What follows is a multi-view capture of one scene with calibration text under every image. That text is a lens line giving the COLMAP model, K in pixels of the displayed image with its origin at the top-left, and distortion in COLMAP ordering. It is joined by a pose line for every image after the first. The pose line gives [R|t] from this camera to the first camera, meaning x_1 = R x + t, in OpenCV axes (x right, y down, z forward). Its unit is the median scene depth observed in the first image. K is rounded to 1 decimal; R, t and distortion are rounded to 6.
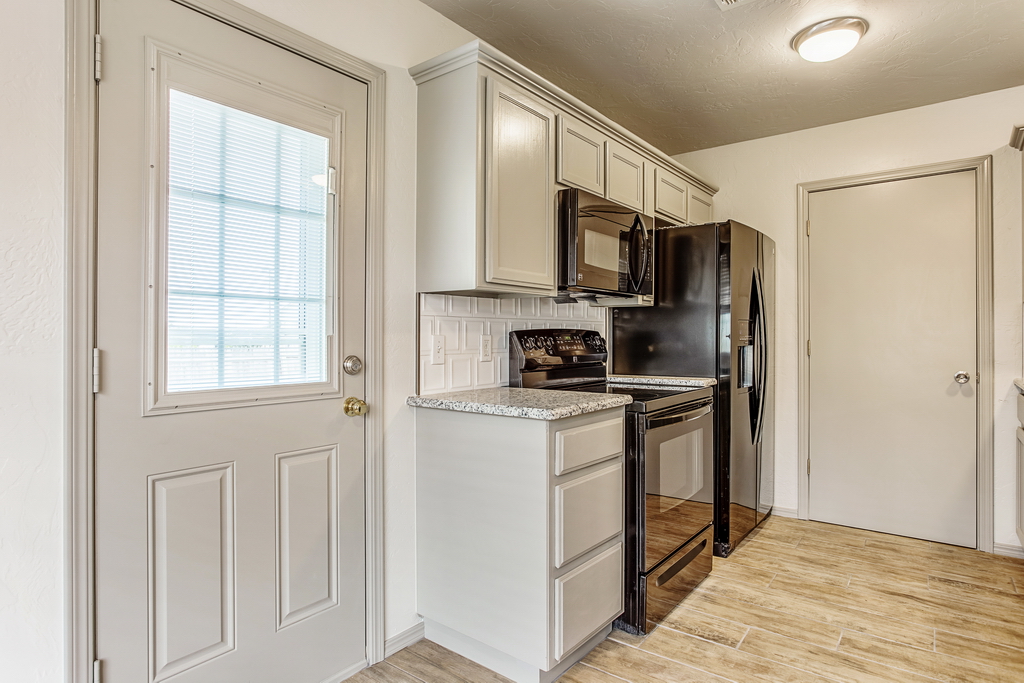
lens RADIAL K [[576.0, 0, 514.5], [0, 576.0, 340.5], [0, 0, 1]] dist [-0.030987, -0.000473]
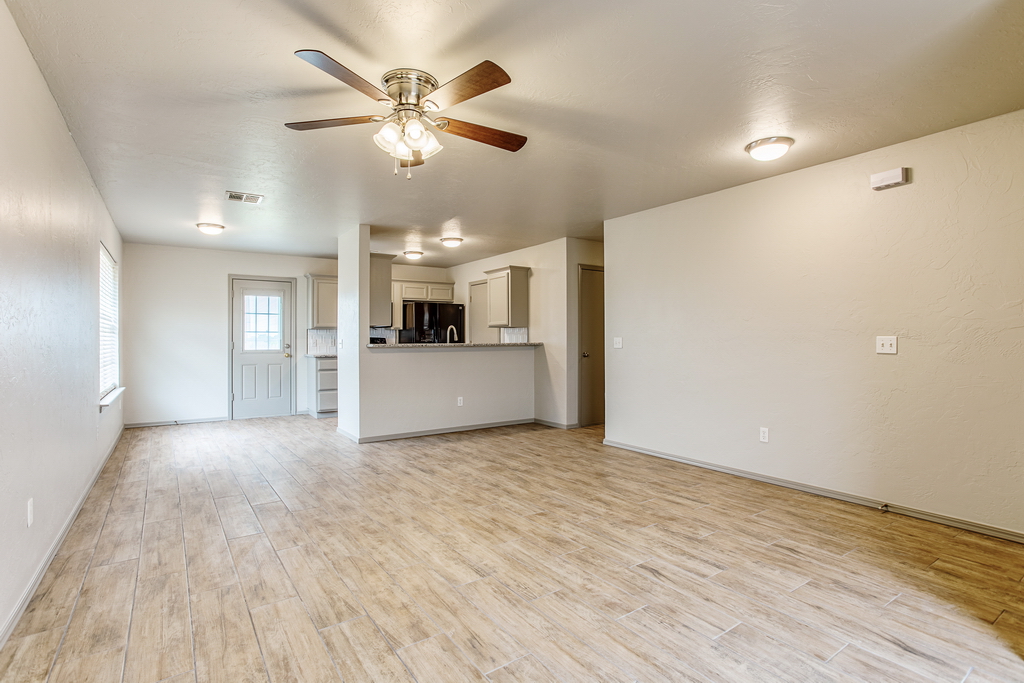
lens RADIAL K [[533.2, 0, 512.4], [0, 533.2, 340.3], [0, 0, 1]] dist [-0.000076, 0.002486]
pose [[0.941471, -0.001182, -0.337091, 2.948802], [-0.001167, 0.999976, -0.006767, 0.025050], [0.337092, 0.006764, 0.941448, -2.474258]]
